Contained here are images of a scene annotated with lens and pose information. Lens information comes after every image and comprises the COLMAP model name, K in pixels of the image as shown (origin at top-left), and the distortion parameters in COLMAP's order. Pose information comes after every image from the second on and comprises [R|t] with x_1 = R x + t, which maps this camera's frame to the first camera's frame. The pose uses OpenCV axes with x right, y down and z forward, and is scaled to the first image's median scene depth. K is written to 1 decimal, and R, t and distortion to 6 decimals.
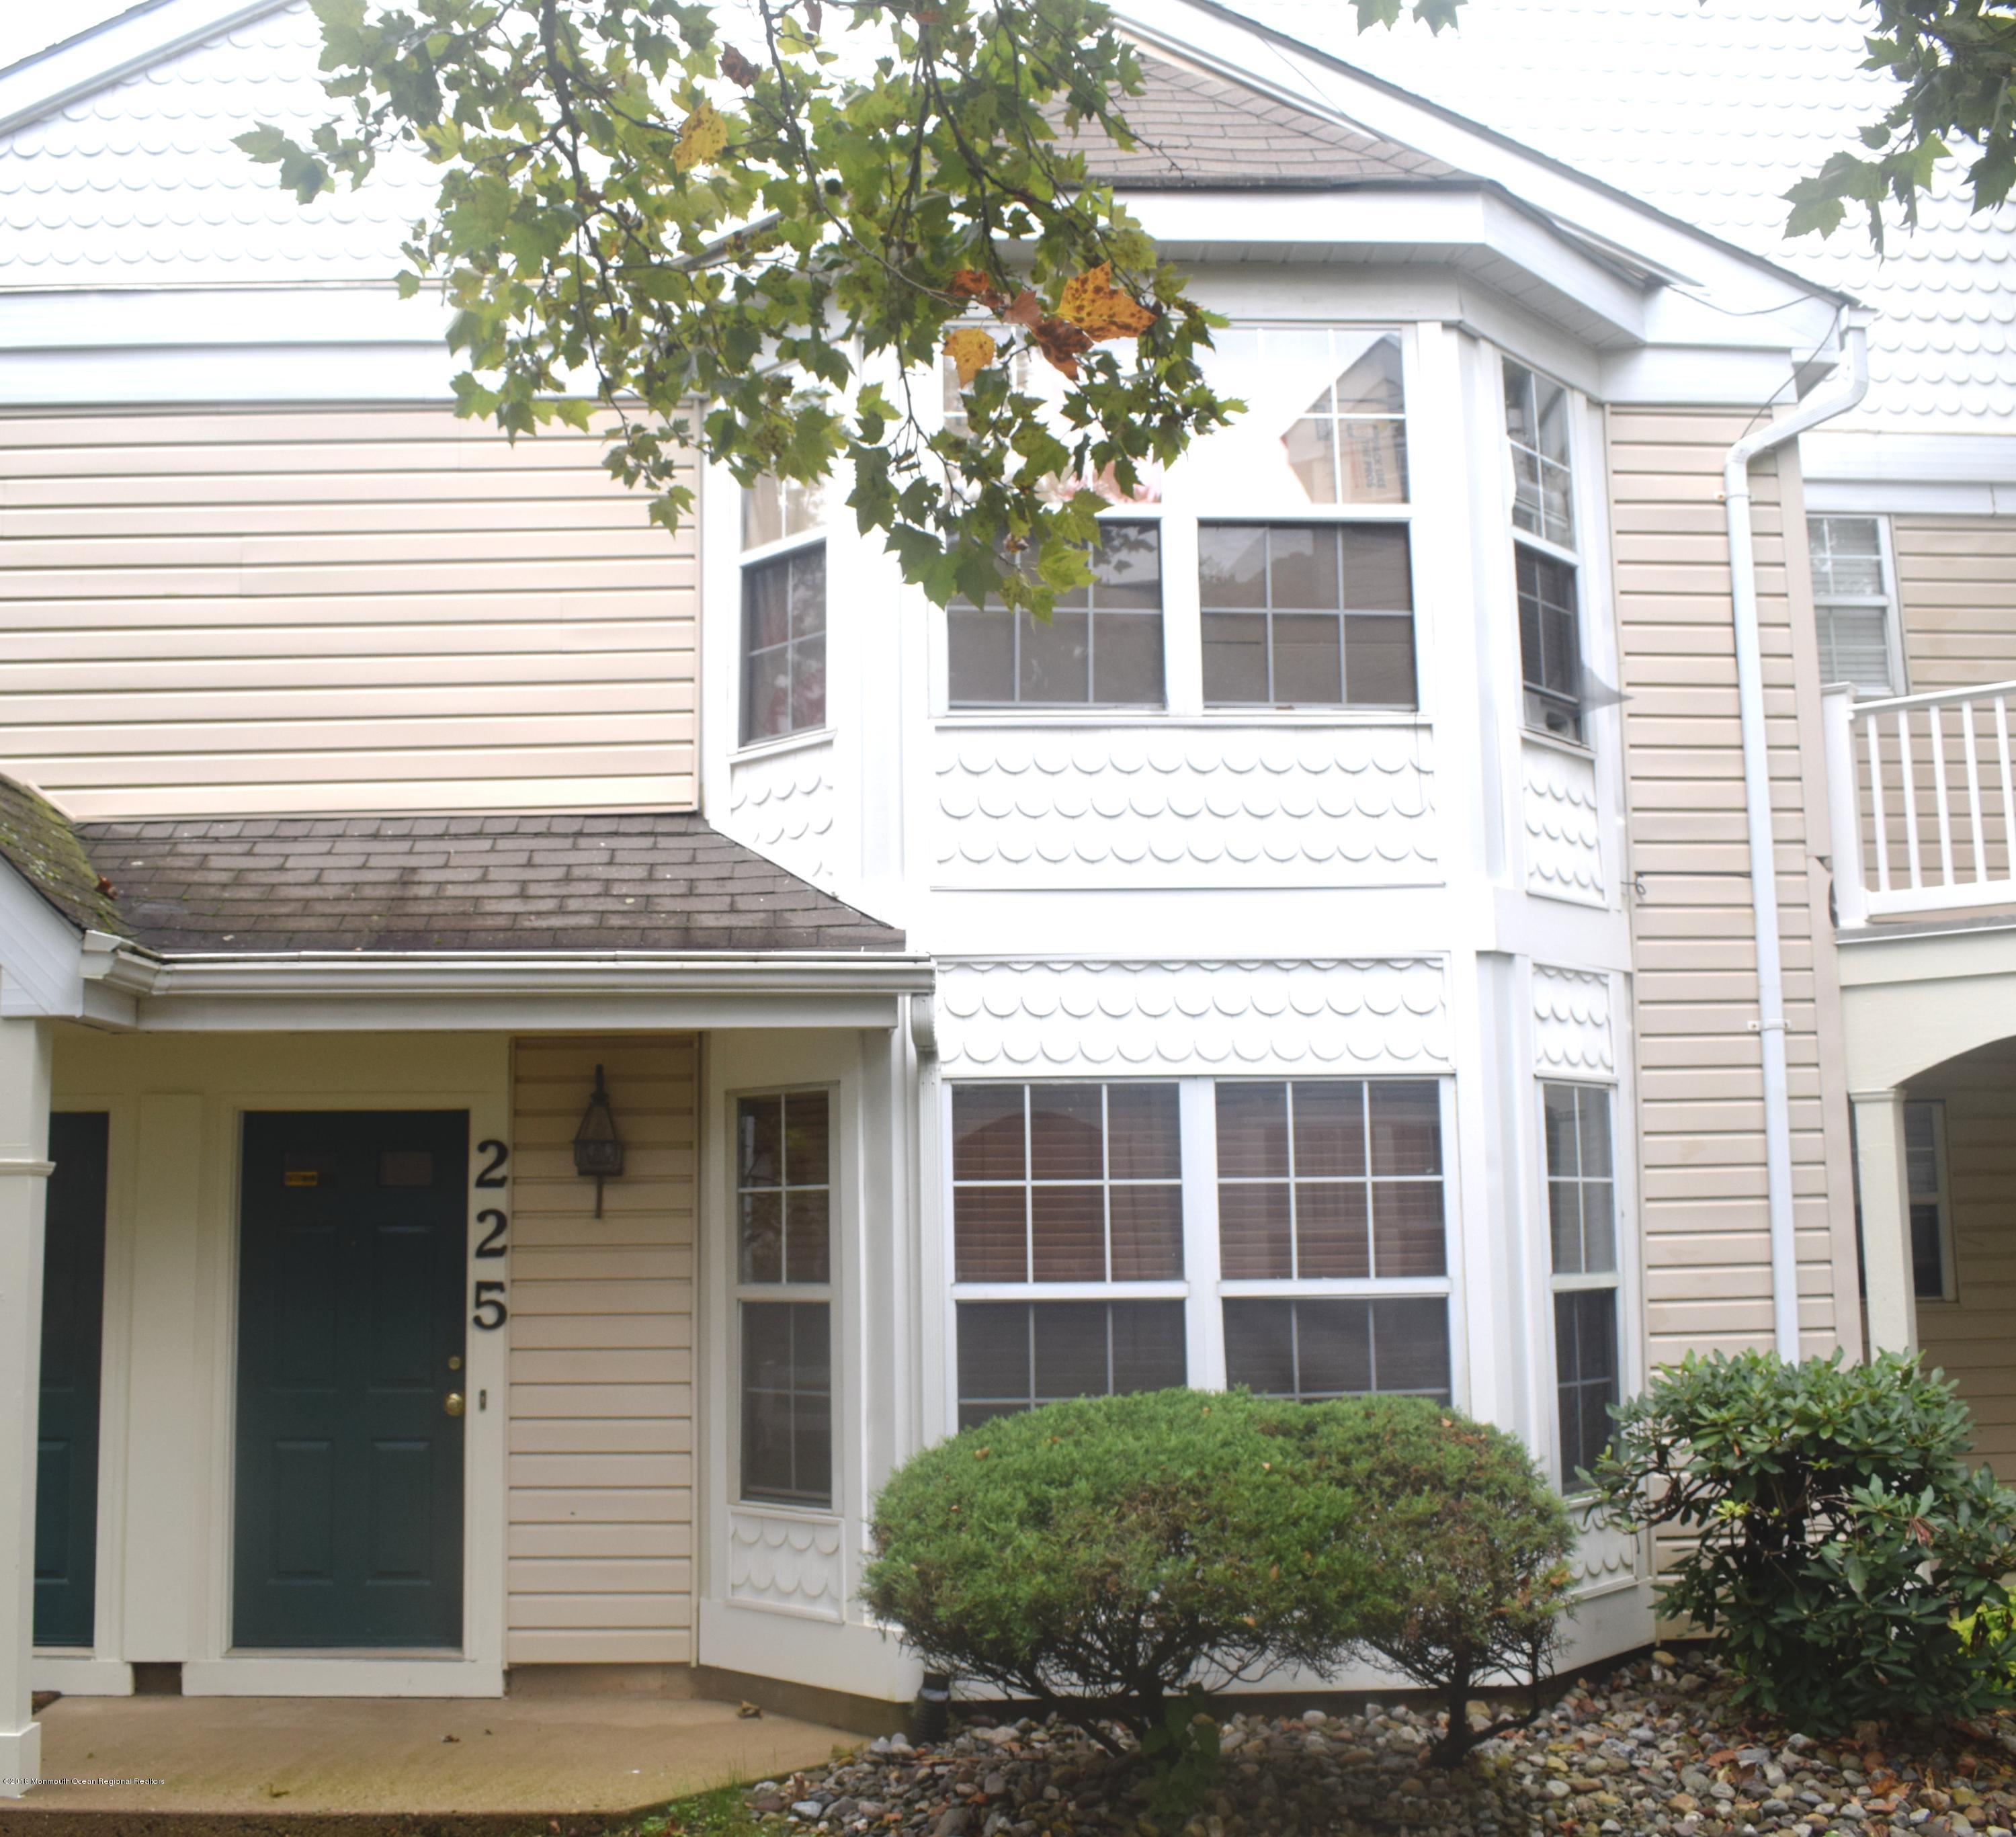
lens RADIAL K [[2202.1, 0, 1006.6], [0, 2202.1, 924.0], [0, 0, 1]] dist [-0.095021, 0.000000]
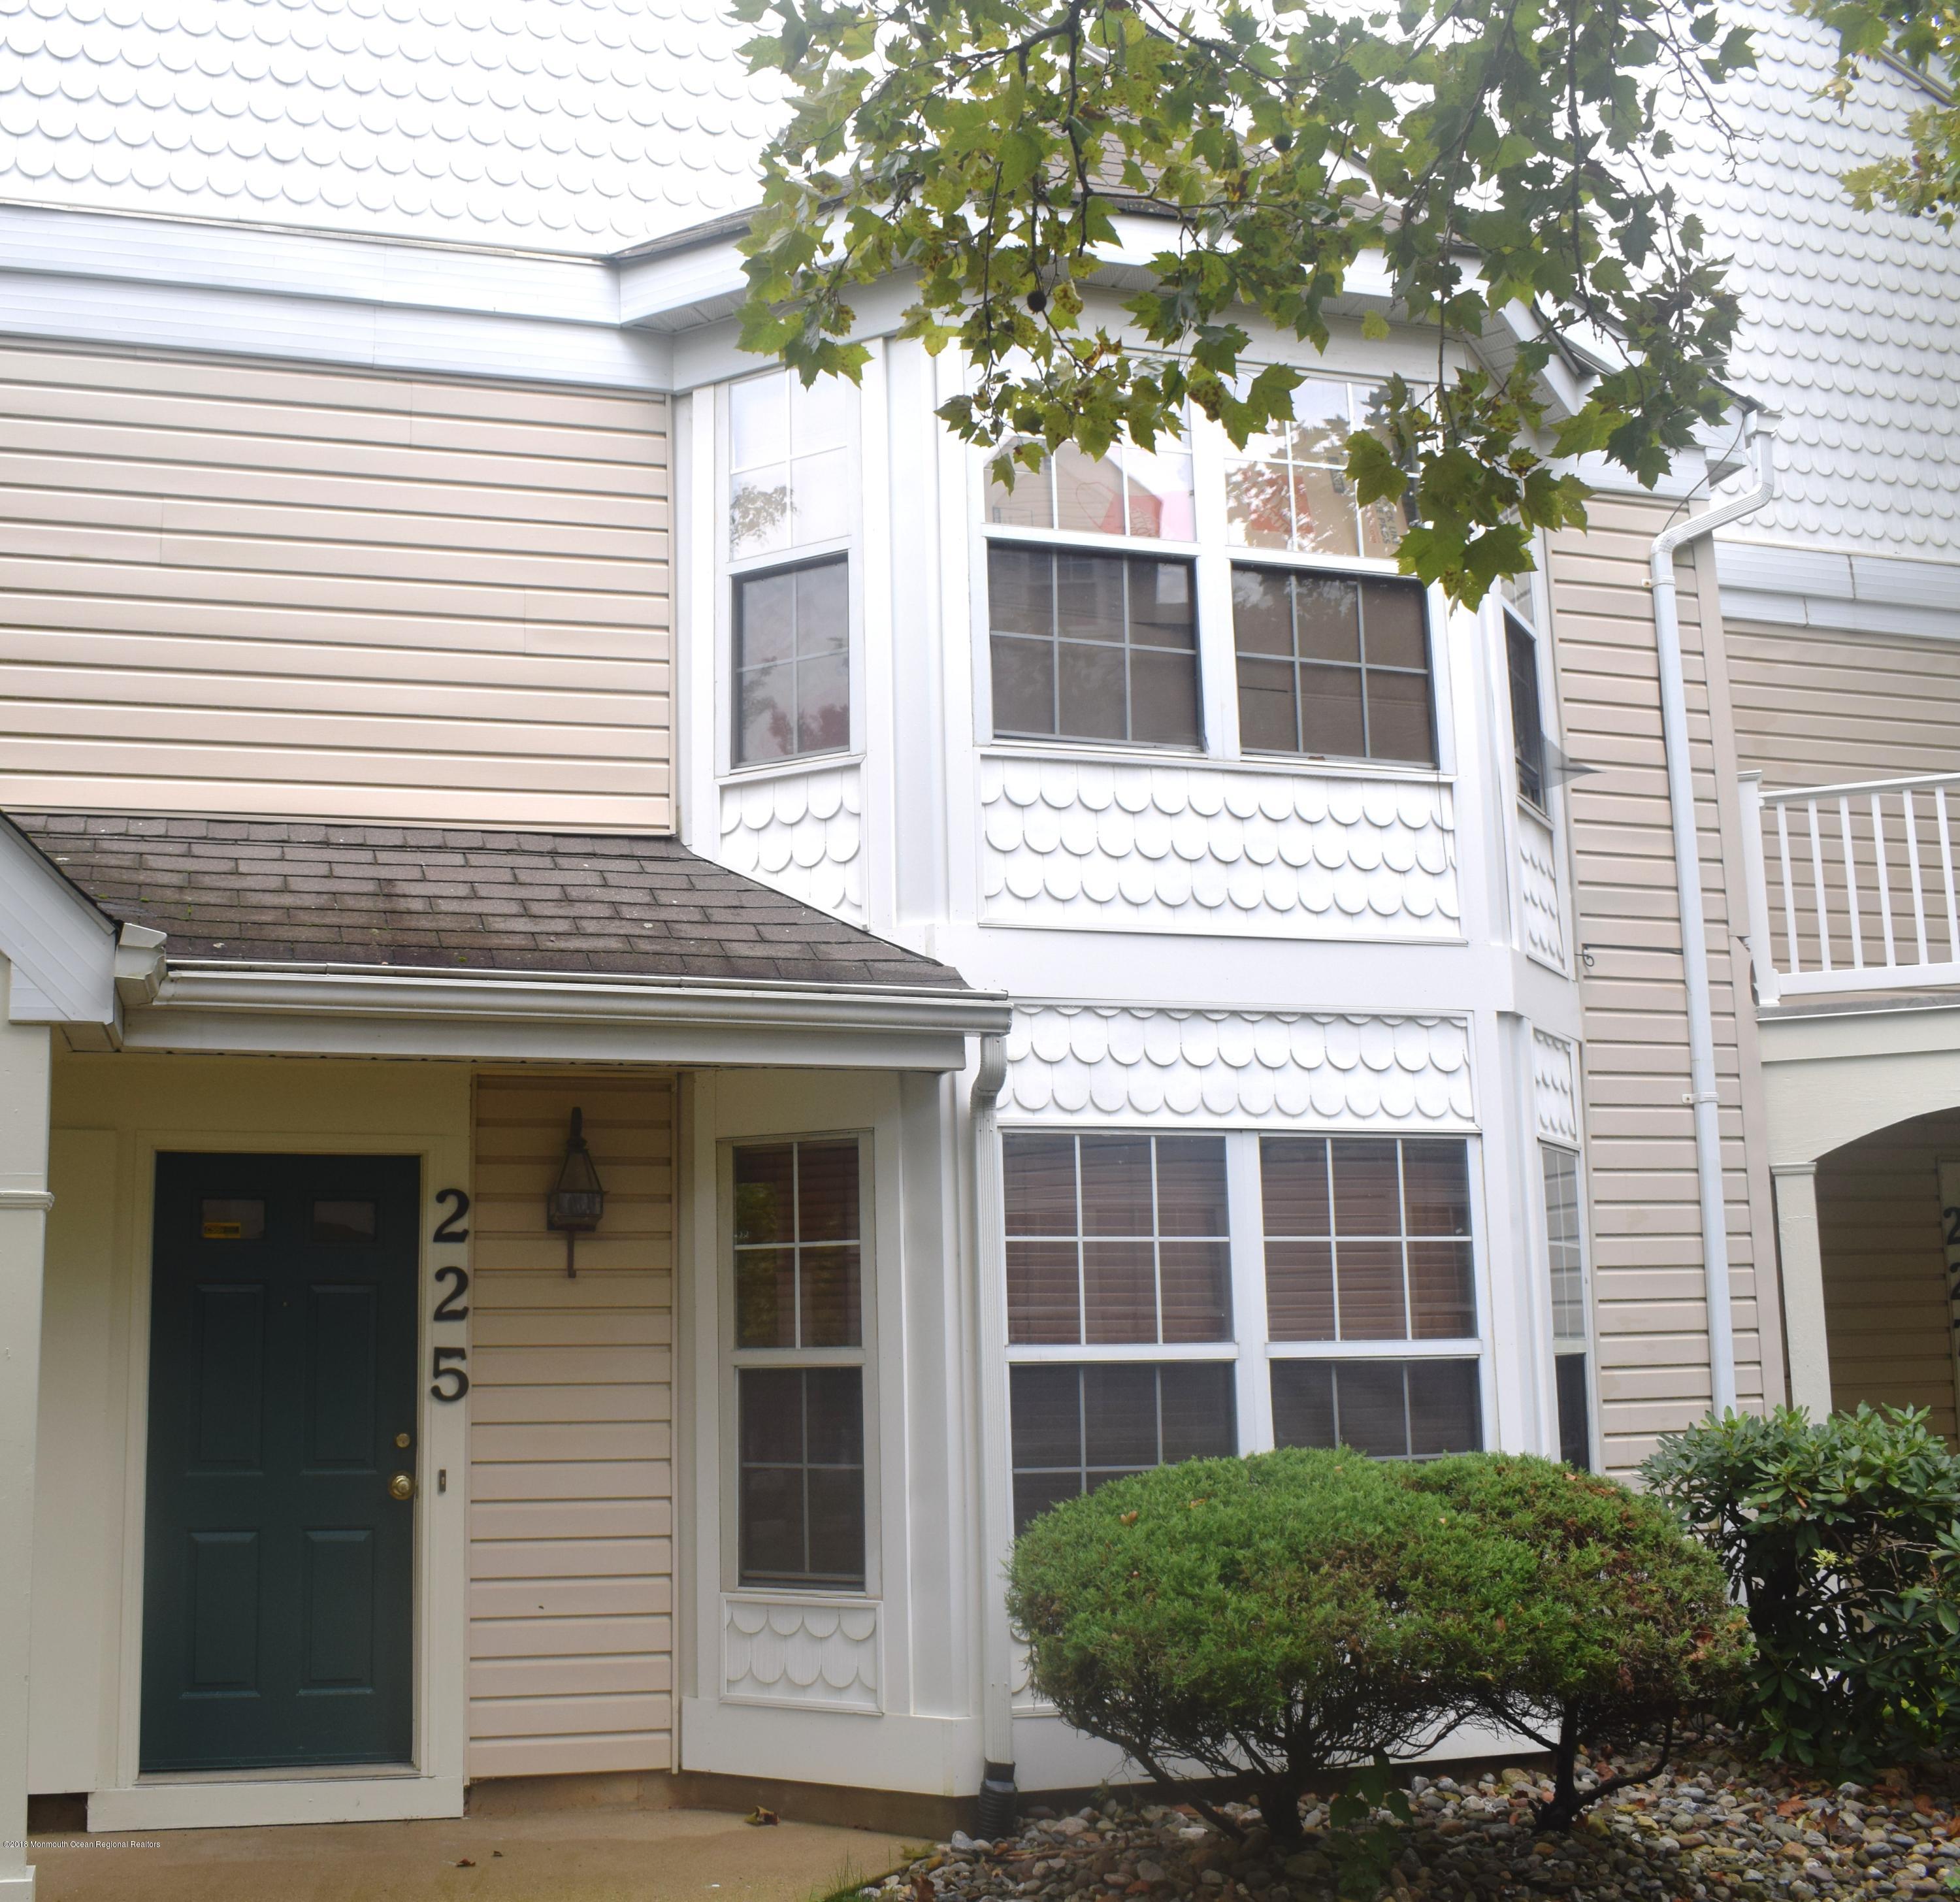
lens RADIAL K [[2269.9, 0, 980.1], [0, 2269.9, 944.4], [0, 0, 1]] dist [-0.092734, 0.000000]
pose [[0.972663, 0.039864, 0.228772, -0.248071], [-0.031388, 0.998683, -0.040574, 0.030509], [-0.230088, 0.032284, 0.972634, 0.052806]]
